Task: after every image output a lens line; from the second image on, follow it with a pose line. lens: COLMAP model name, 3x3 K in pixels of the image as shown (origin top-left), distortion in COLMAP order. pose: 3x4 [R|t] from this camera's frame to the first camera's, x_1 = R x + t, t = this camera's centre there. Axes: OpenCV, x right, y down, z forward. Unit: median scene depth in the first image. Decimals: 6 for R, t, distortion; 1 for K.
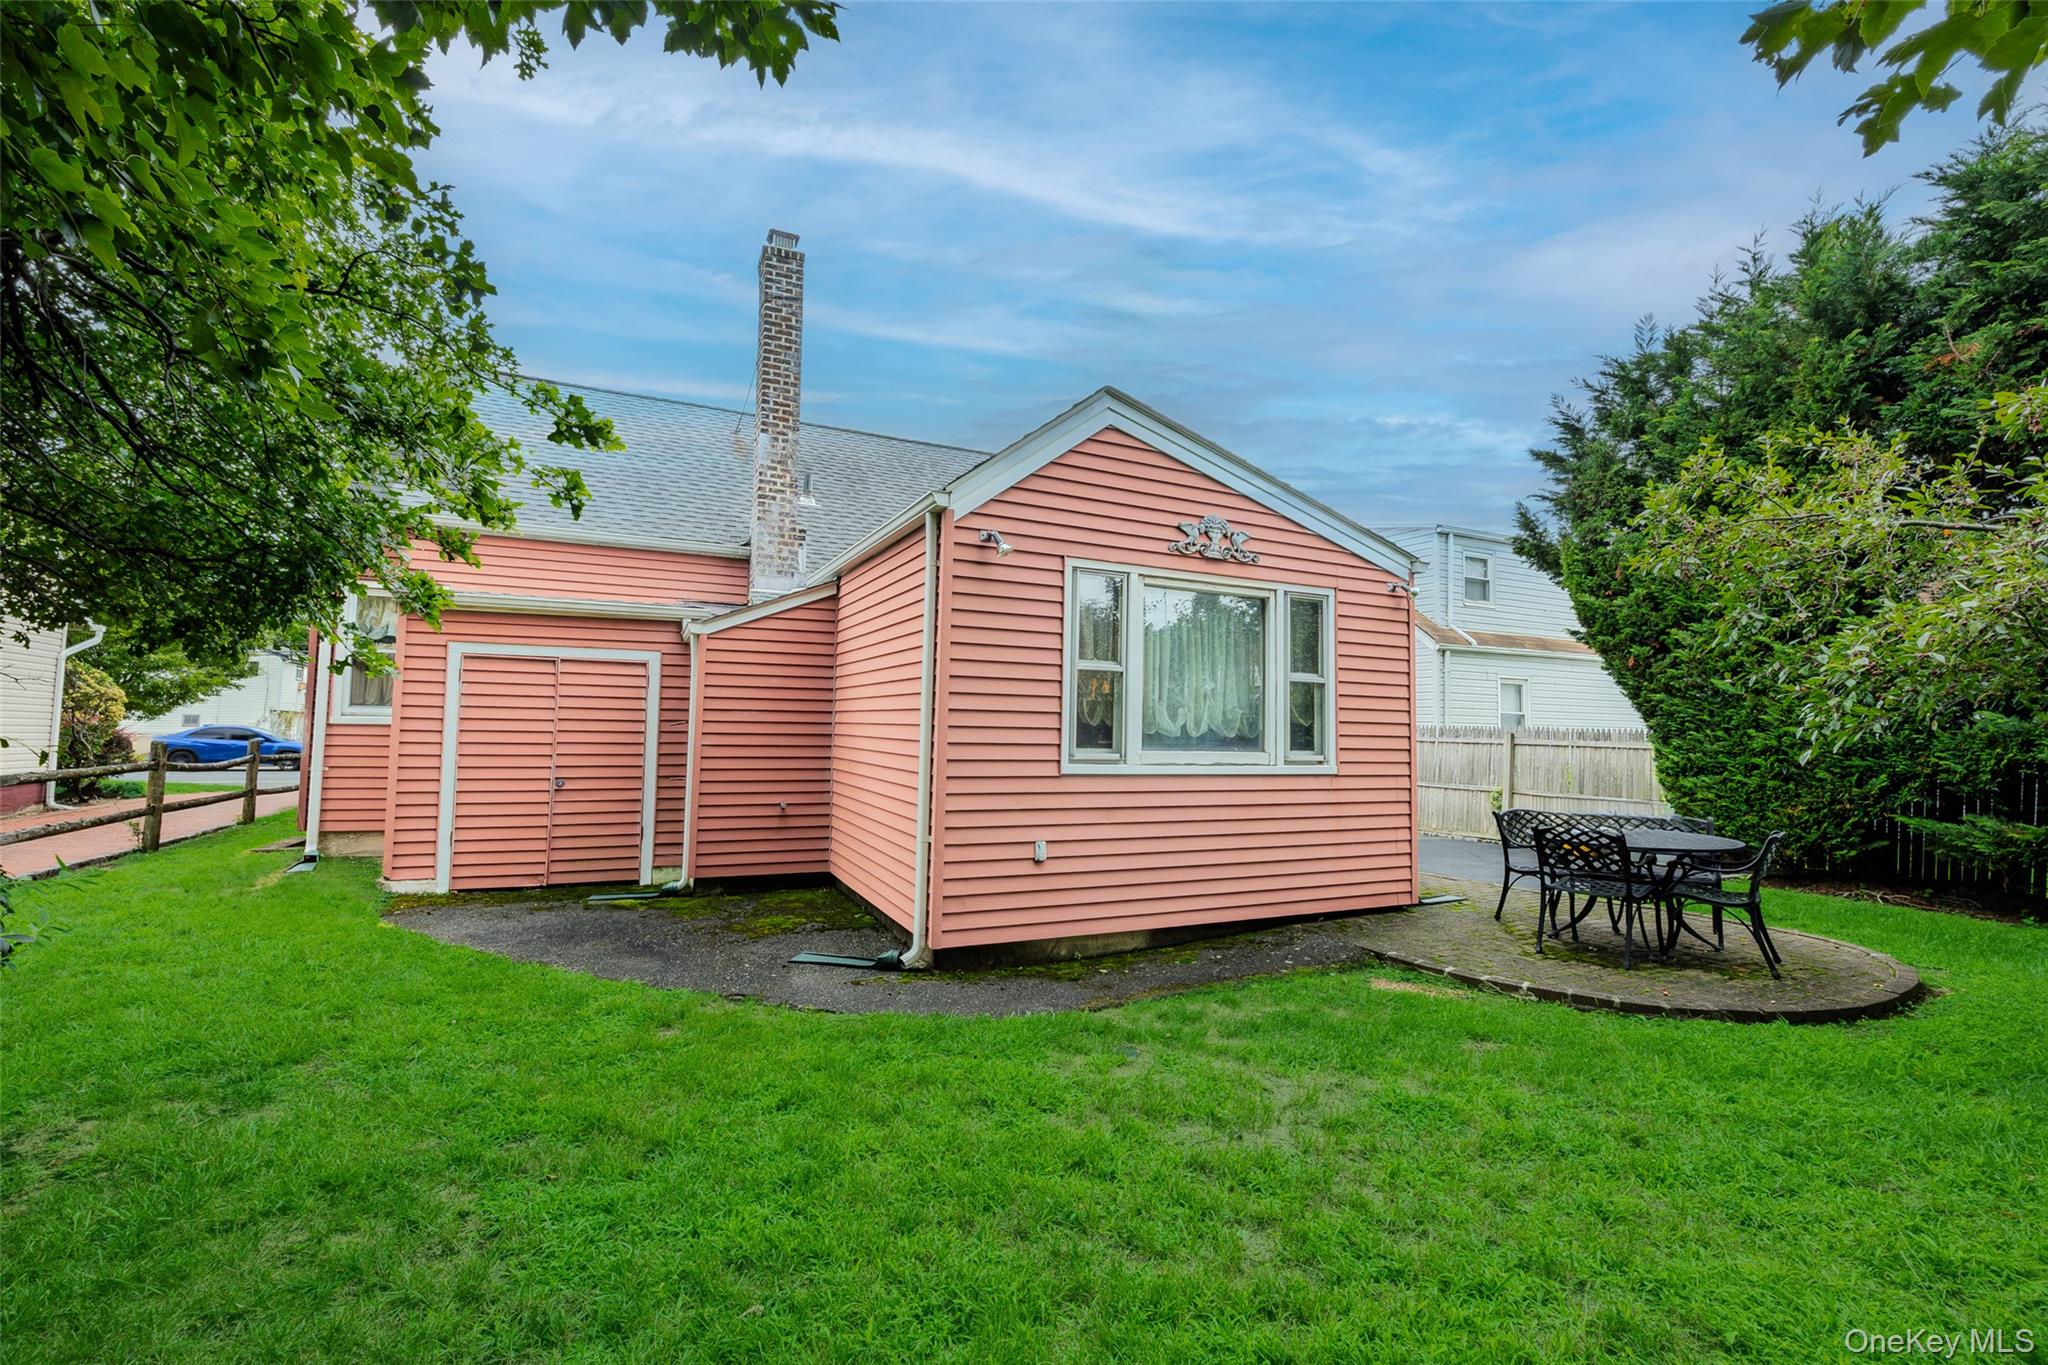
lens RADIAL K [[879.8, 0, 1018.0], [0, 879.8, 678.6], [0, 0, 1]] dist [-0.018242, -0.000020]
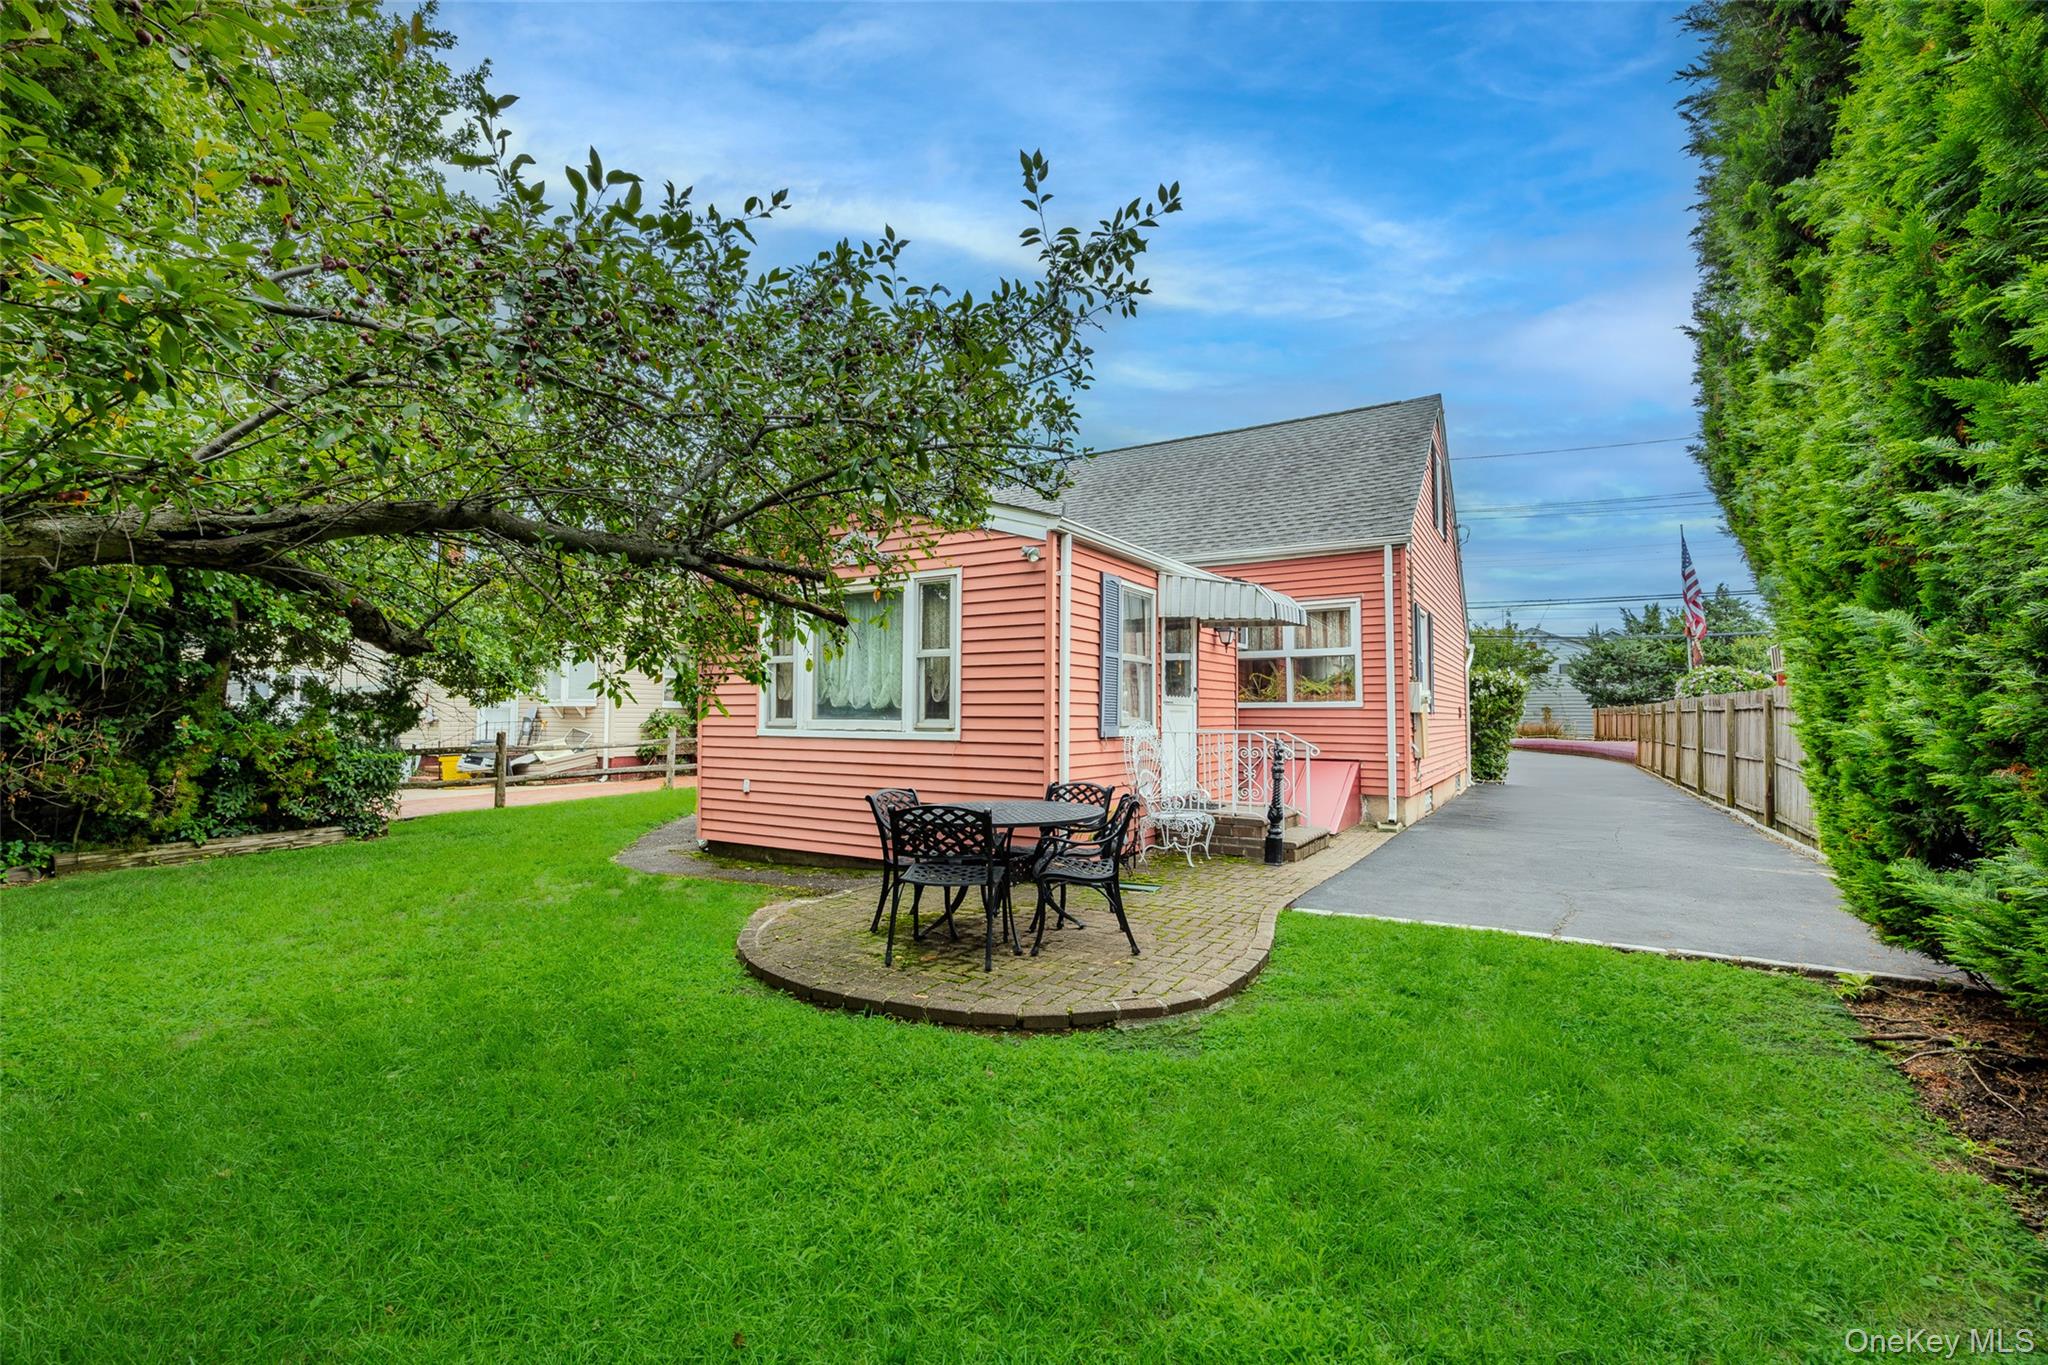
lens RADIAL K [[879.8, 0, 1018.0], [0, 879.8, 678.6], [0, 0, 1]] dist [-0.018242, -0.000020]
pose [[0.553976, -0.039316, -0.831604, 1.329752], [0.059629, 0.998193, -0.007469, 0.045466], [0.830395, -0.045450, 0.555319, 0.487553]]
